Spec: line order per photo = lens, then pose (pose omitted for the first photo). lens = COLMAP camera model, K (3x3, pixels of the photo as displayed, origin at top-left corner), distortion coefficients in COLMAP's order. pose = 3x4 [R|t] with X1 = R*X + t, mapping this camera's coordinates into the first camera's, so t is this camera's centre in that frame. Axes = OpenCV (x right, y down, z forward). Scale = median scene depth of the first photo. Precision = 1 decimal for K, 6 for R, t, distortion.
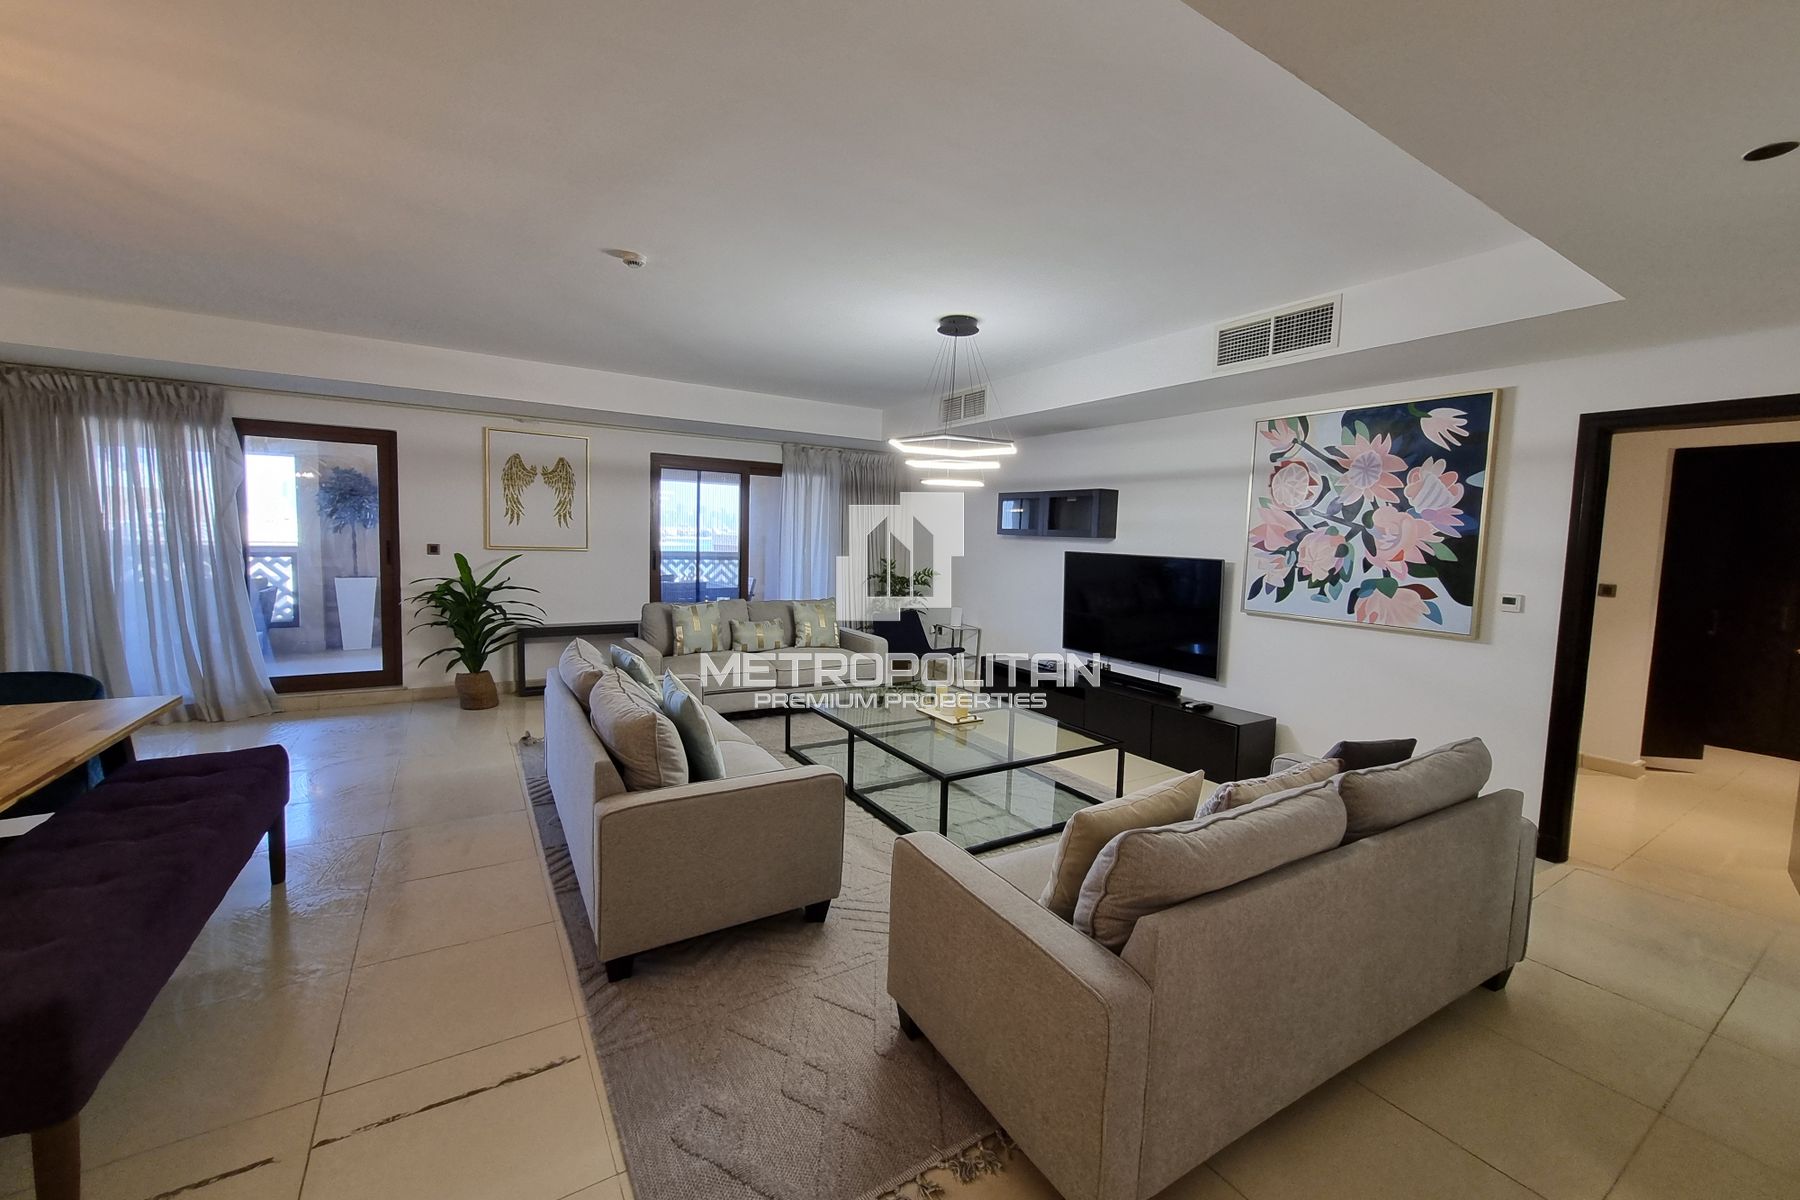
lens RADIAL K [[687.9, 0, 889.1], [0, 687.9, 587.9], [0, 0, 1]] dist [0.000329, -0.000088]
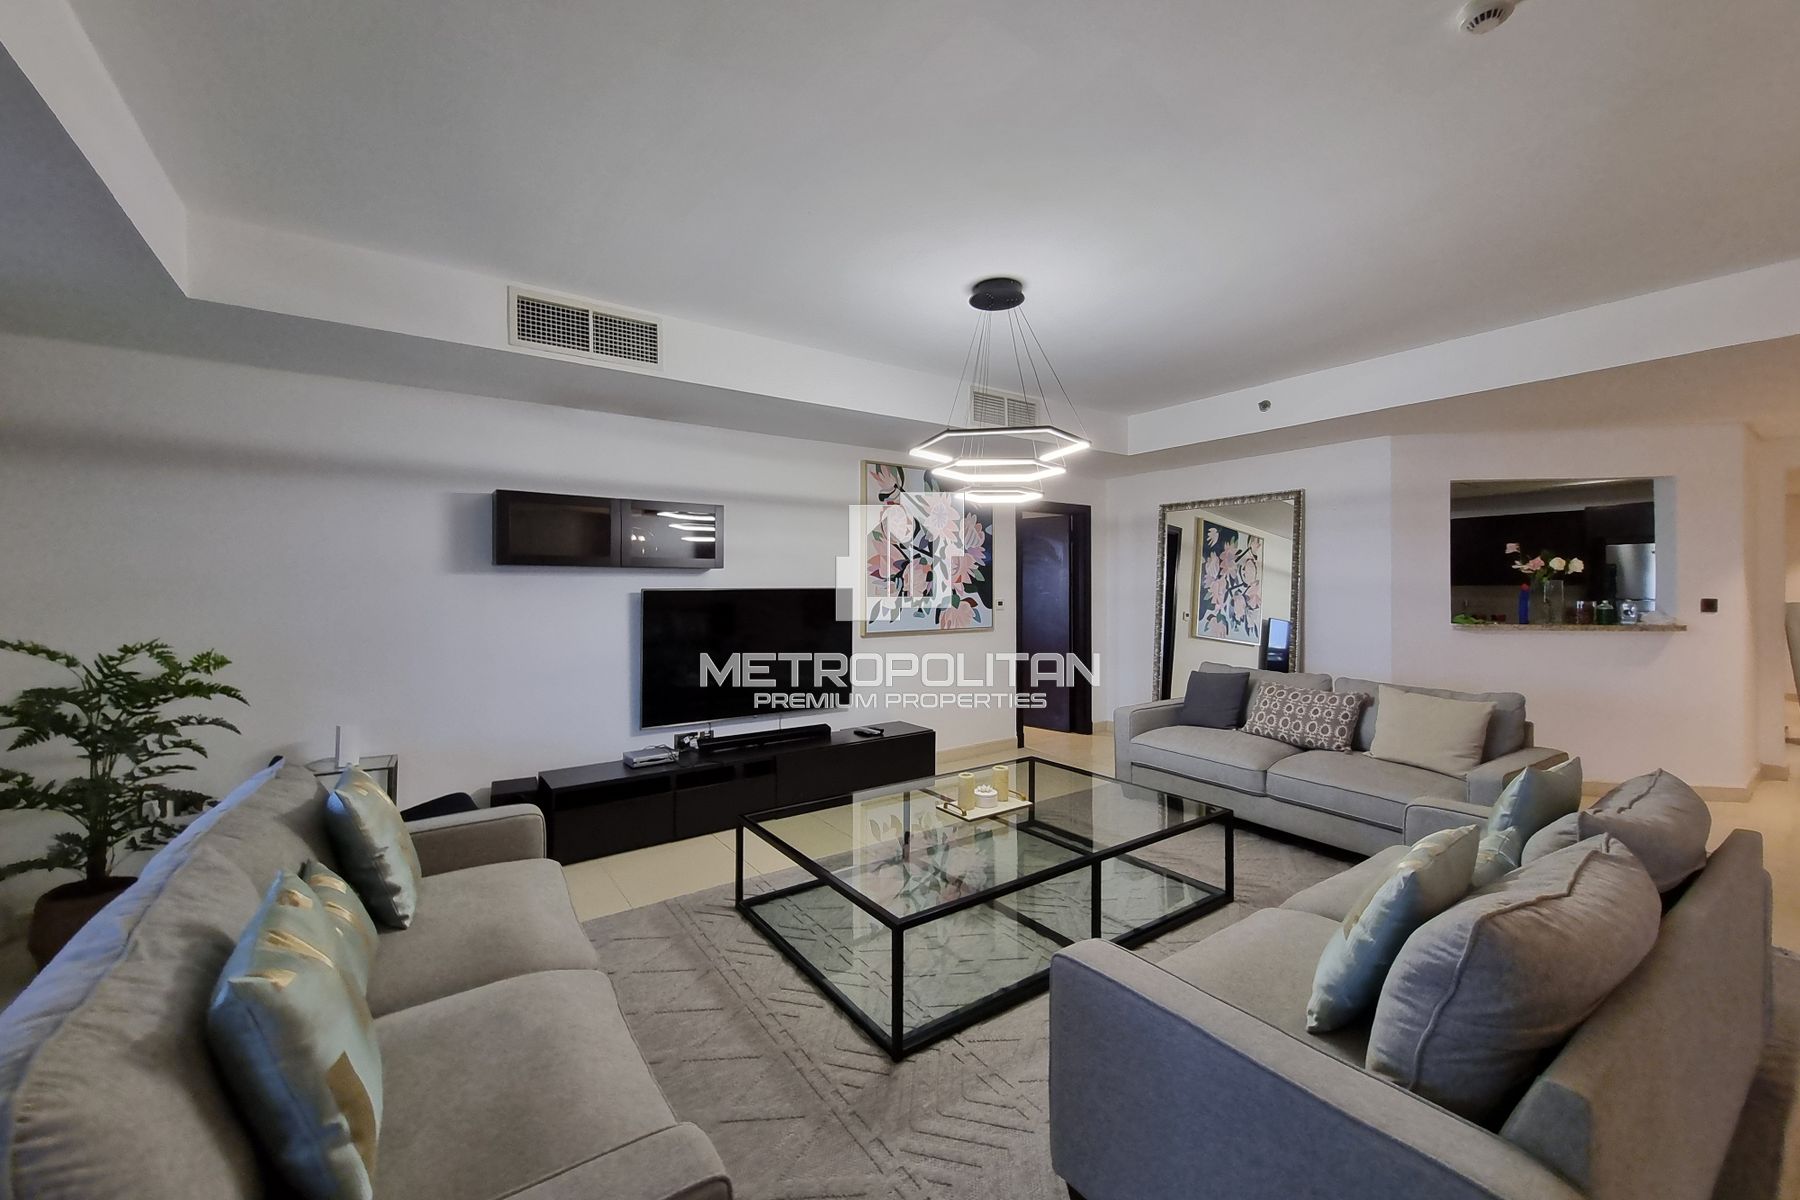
lens RADIAL K [[692.4, 0, 910.3], [0, 692.4, 588.2], [0, 0, 1]] dist [0.002767, 0.000045]
pose [[-0.057026, -0.035080, 0.997756, -0.628590], [0.079344, 0.996062, 0.039555, -0.083975], [-0.995215, 0.081421, -0.054018, 1.076956]]
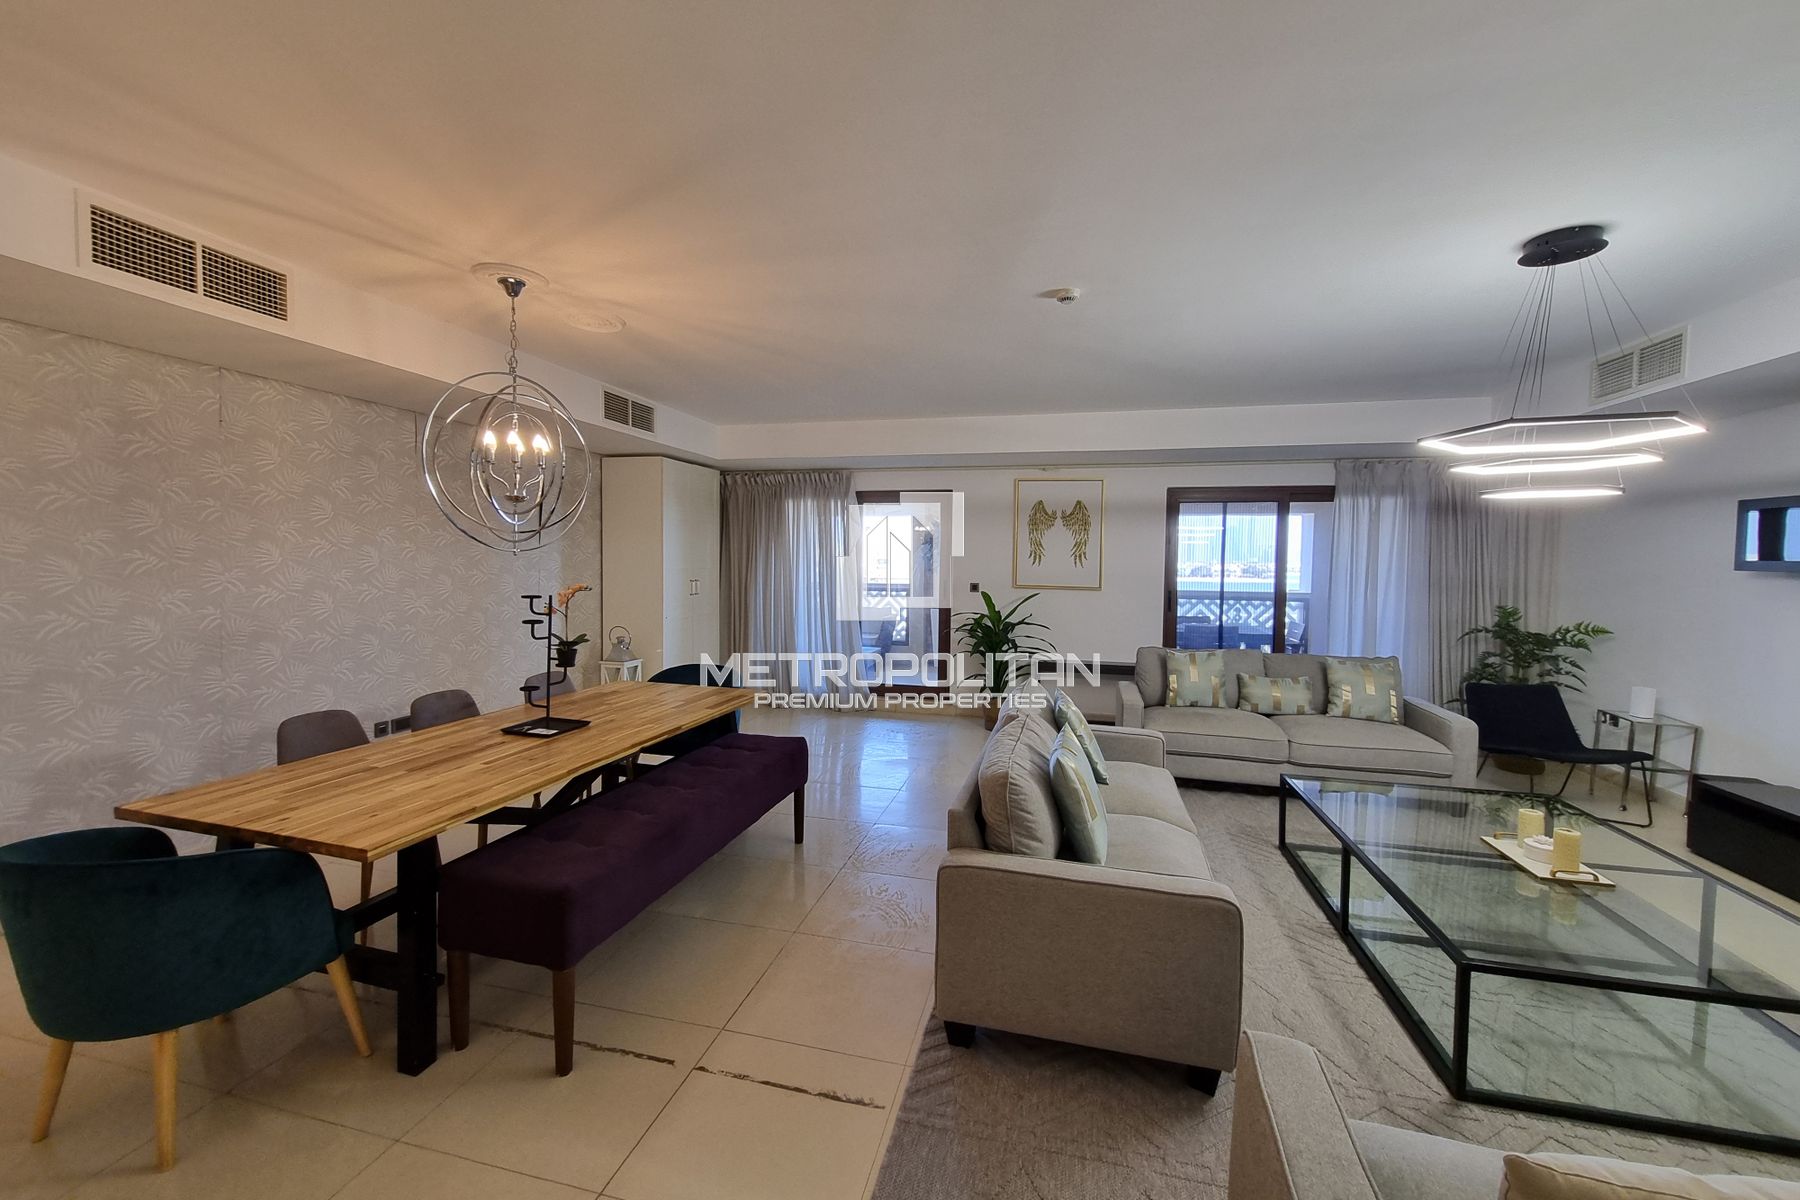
lens RADIAL K [[692.4, 0, 910.3], [0, 692.4, 588.2], [0, 0, 1]] dist [0.002767, 0.000045]
pose [[0.703224, 0.010008, -0.710898, 0.126252], [-0.047141, 0.998357, -0.032577, -0.015324], [0.709404, 0.056421, 0.702540, 0.128487]]
